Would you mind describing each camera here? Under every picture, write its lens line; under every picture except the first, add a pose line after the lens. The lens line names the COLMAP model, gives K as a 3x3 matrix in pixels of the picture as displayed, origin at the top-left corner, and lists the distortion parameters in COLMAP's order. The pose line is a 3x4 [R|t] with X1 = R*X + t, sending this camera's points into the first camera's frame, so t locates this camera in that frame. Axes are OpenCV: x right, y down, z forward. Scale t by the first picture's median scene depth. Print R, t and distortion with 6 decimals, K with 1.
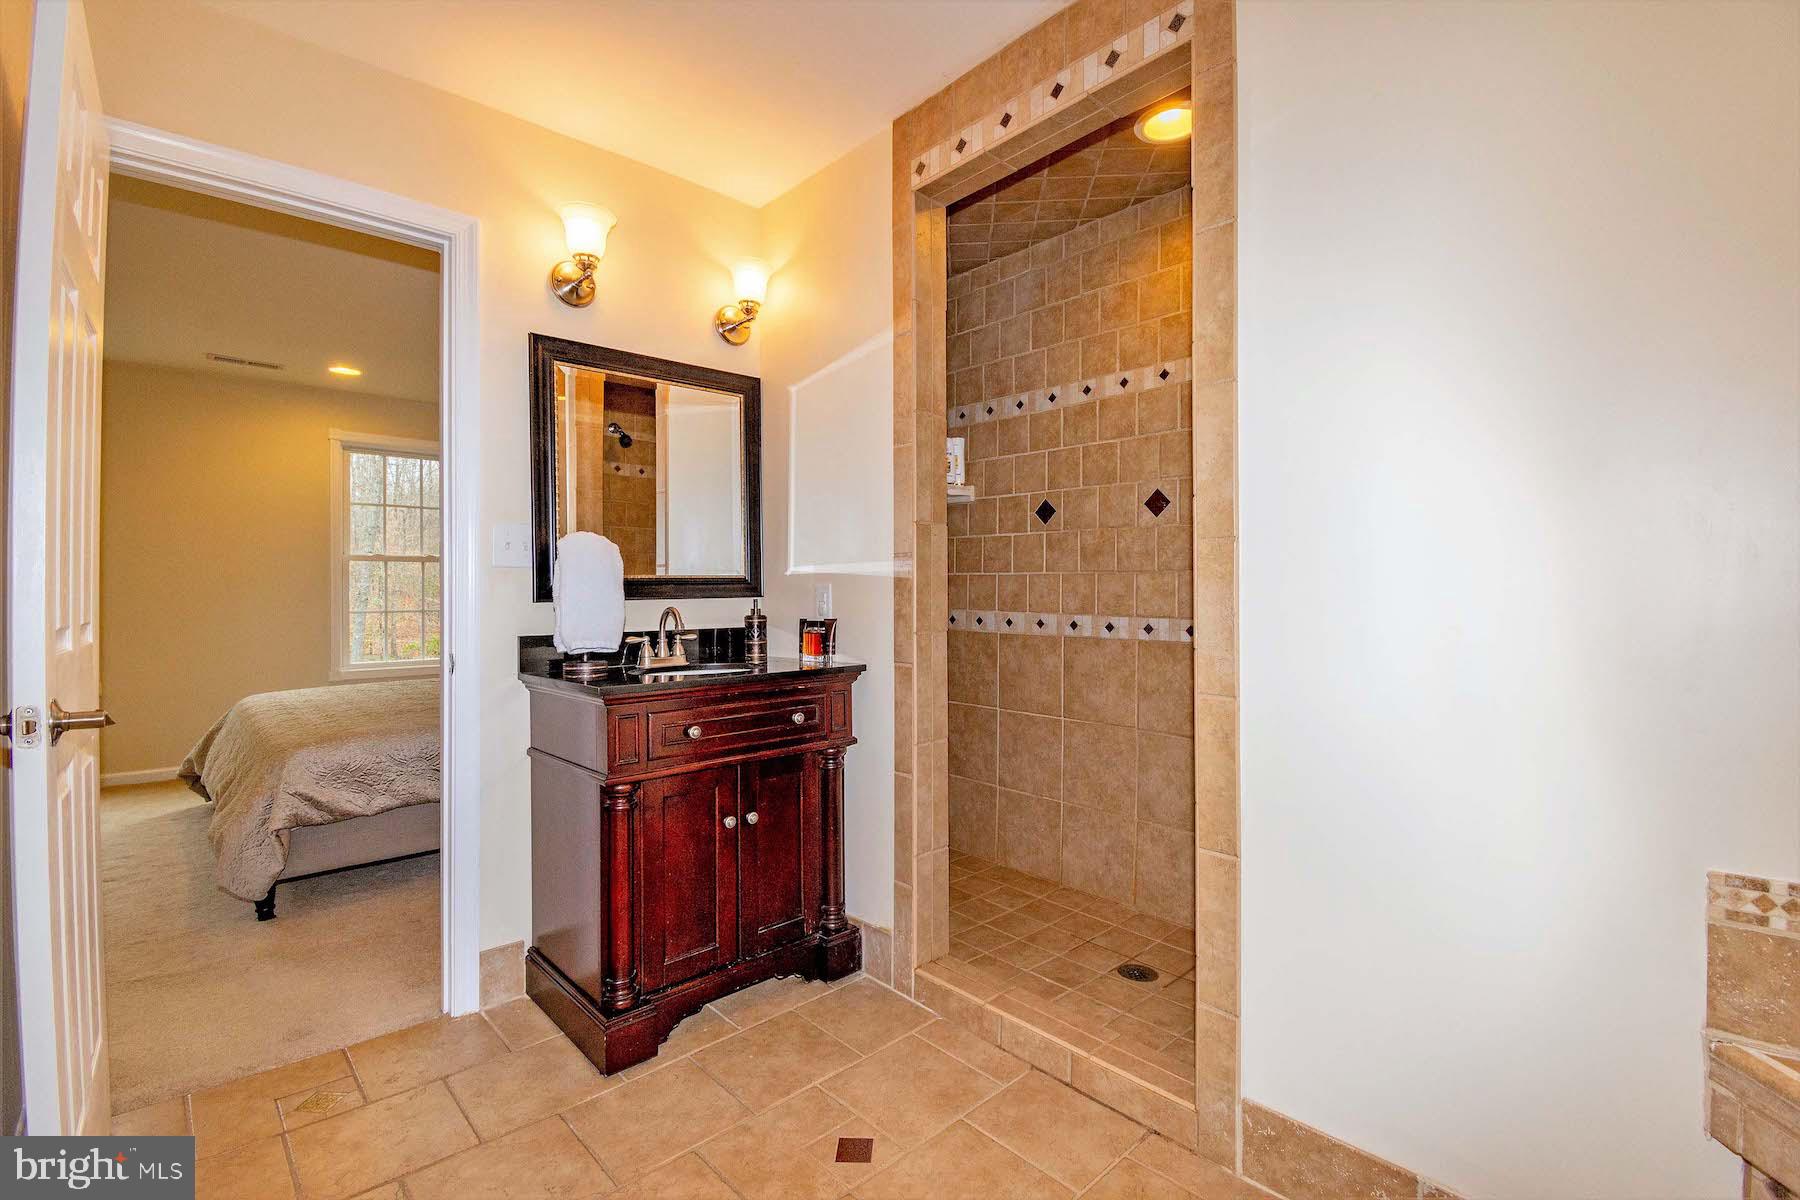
lens RADIAL K [[796.2, 0, 905.2], [0, 796.2, 591.6], [0, 0, 1]] dist [0.006127, -0.016859]
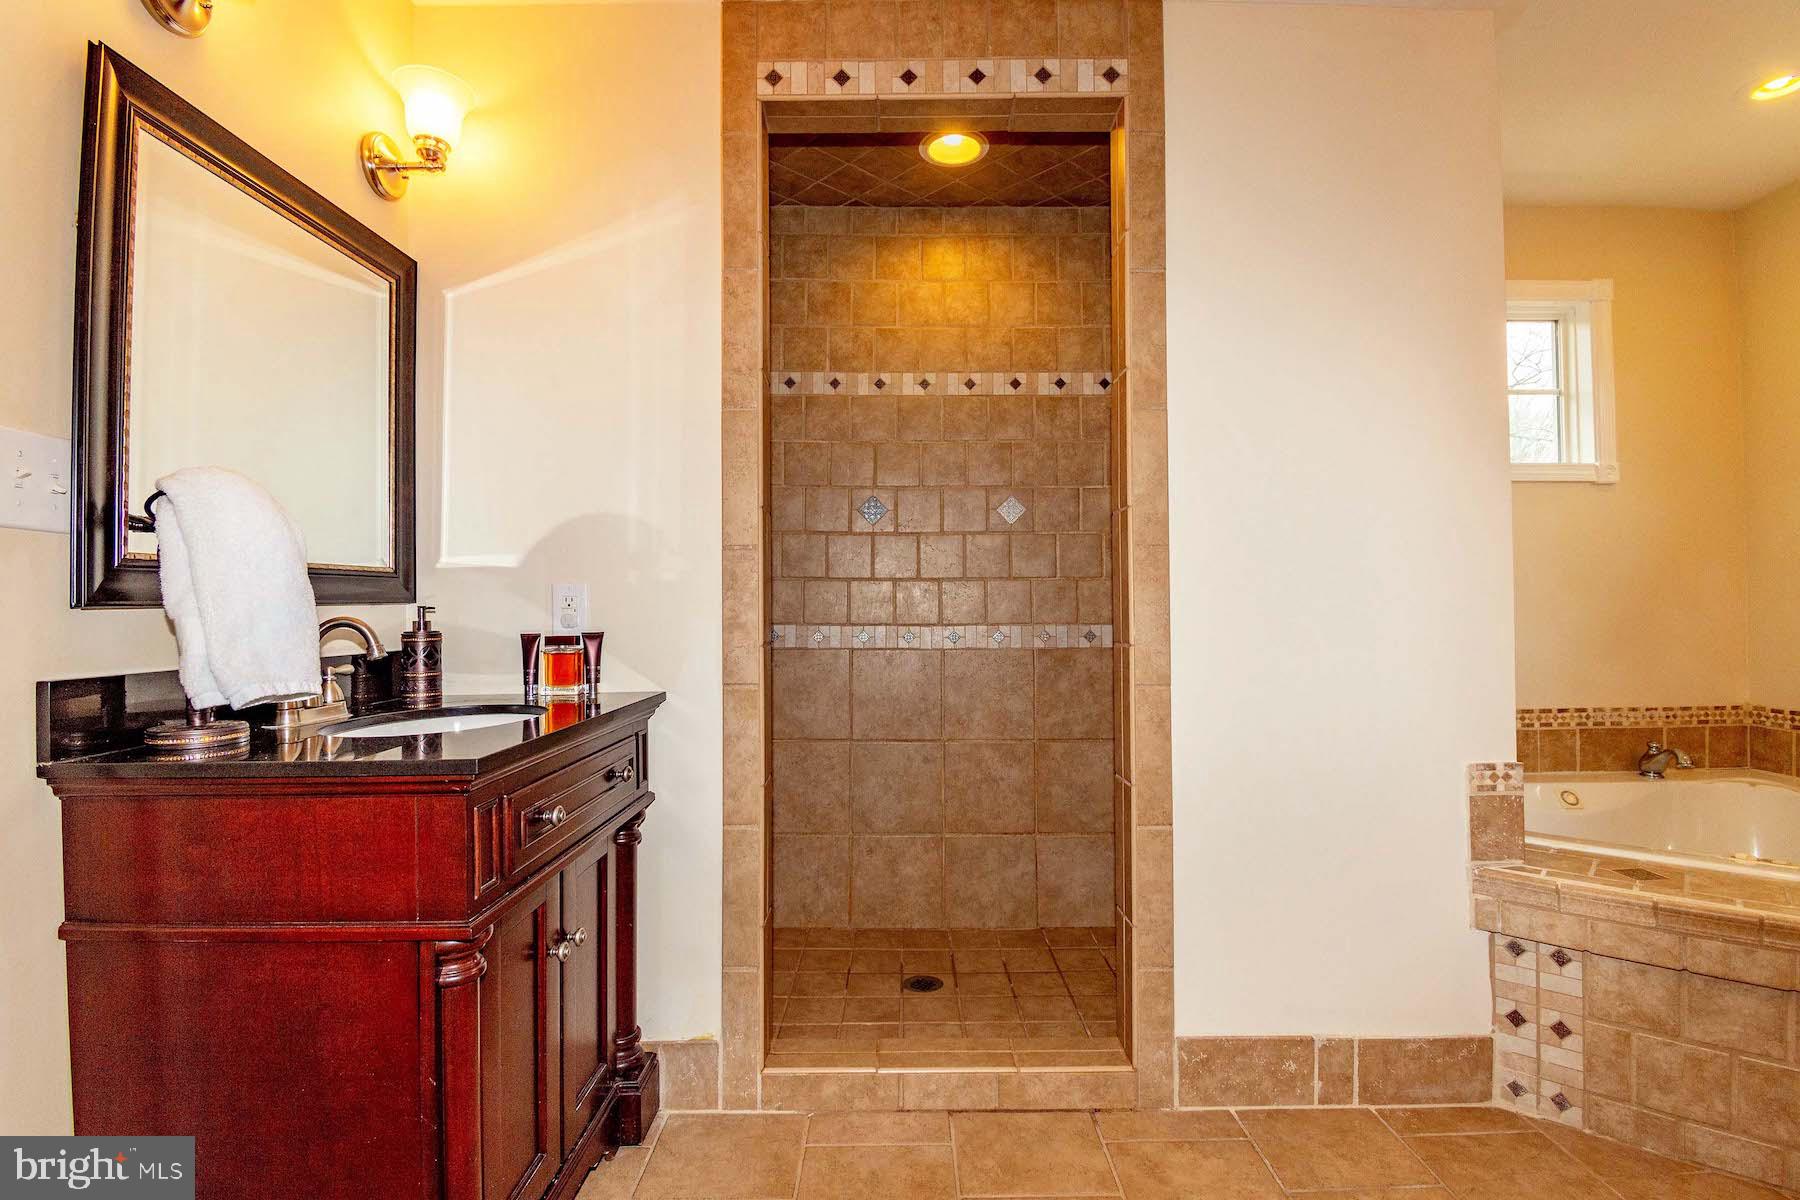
lens RADIAL K [[796.2, 0, 901.0], [0, 796.2, 592.5], [0, 0, 1]] dist [0.006127, -0.016859]
pose [[0.678877, 0.013951, 0.734120, -0.463711], [0.001864, 0.999784, -0.020723, 0.014791], [-0.734250, 0.015436, 0.678704, 0.340494]]
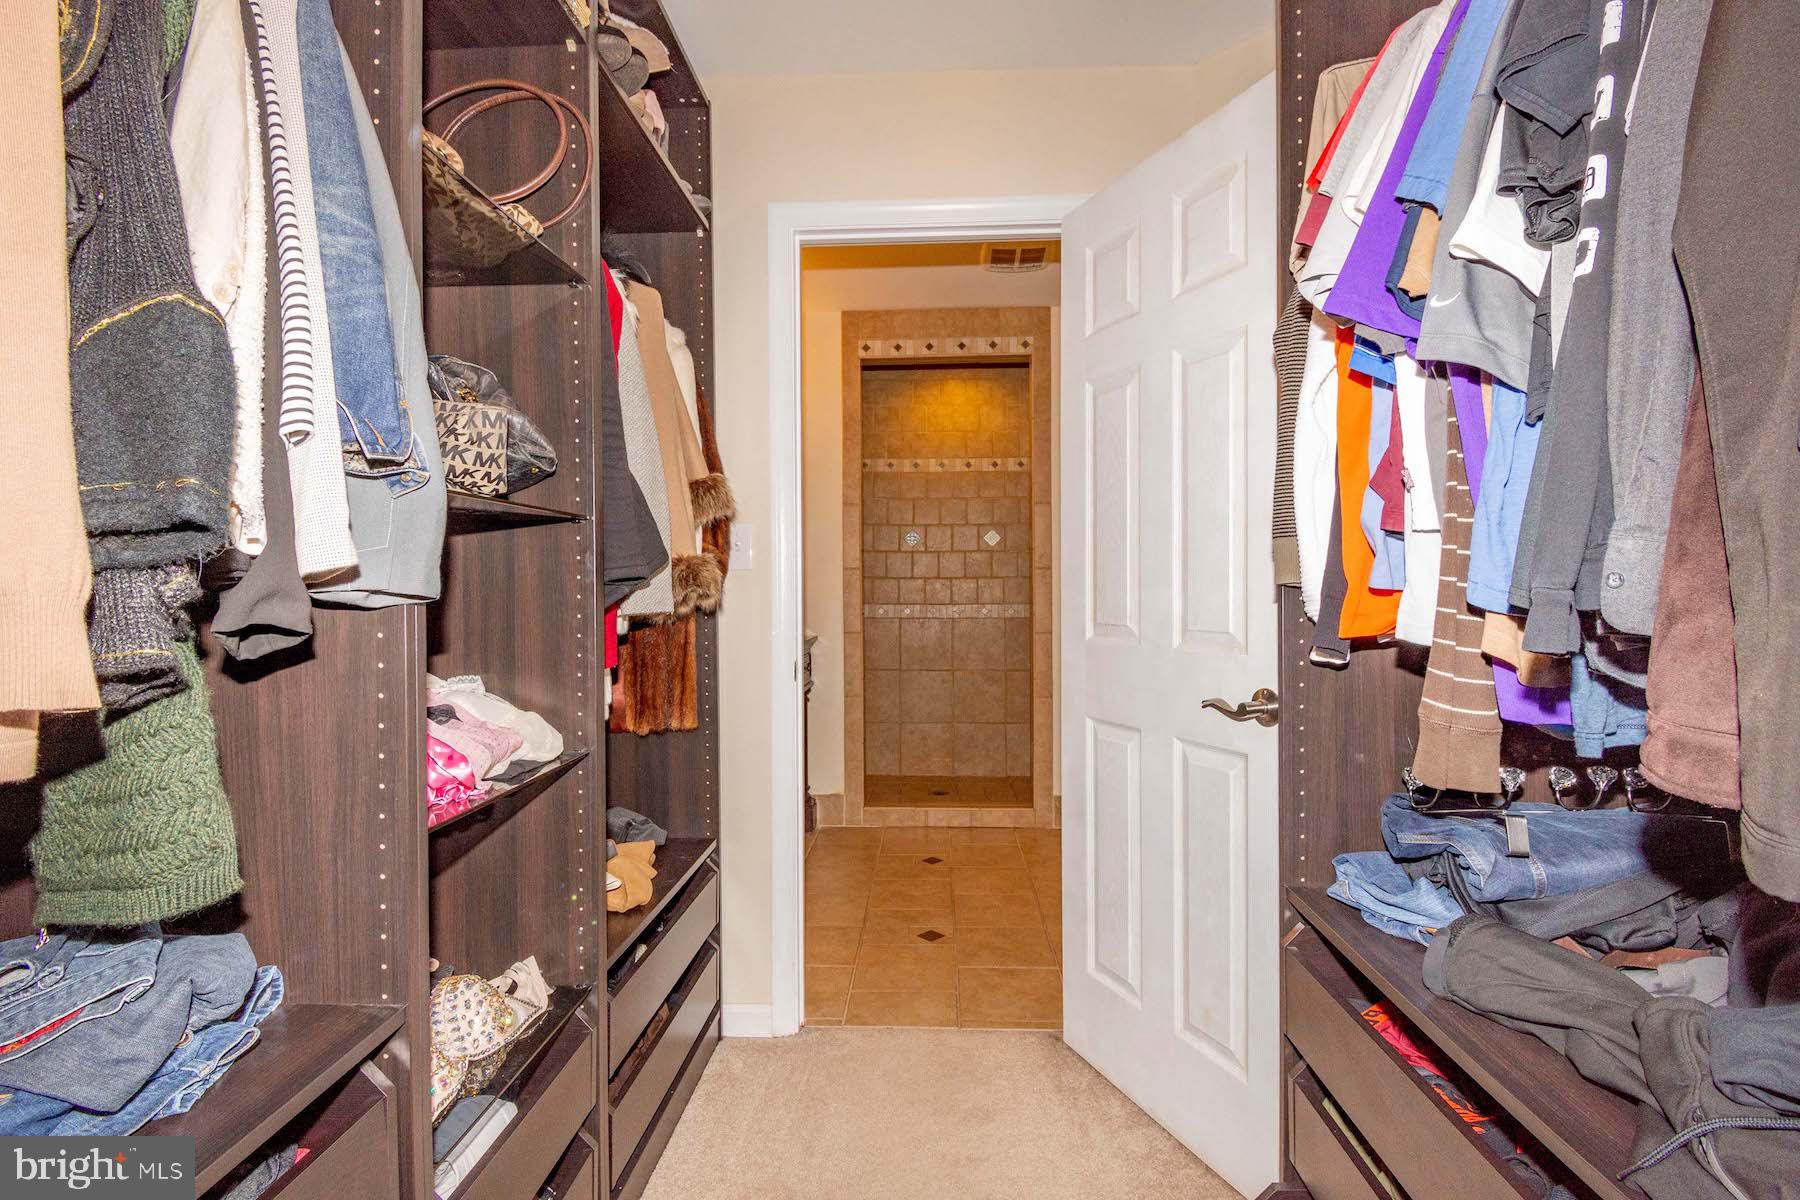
lens RADIAL K [[838.4, 0, 902.5], [0, 838.4, 587.7], [0, 0, 1]] dist [-0.001545, -0.000023]
pose [[0.710081, -0.003592, 0.704111, -1.164372], [0.003507, 0.999993, 0.001564, -0.008172], [-0.704111, 0.001358, 0.710088, -0.343236]]
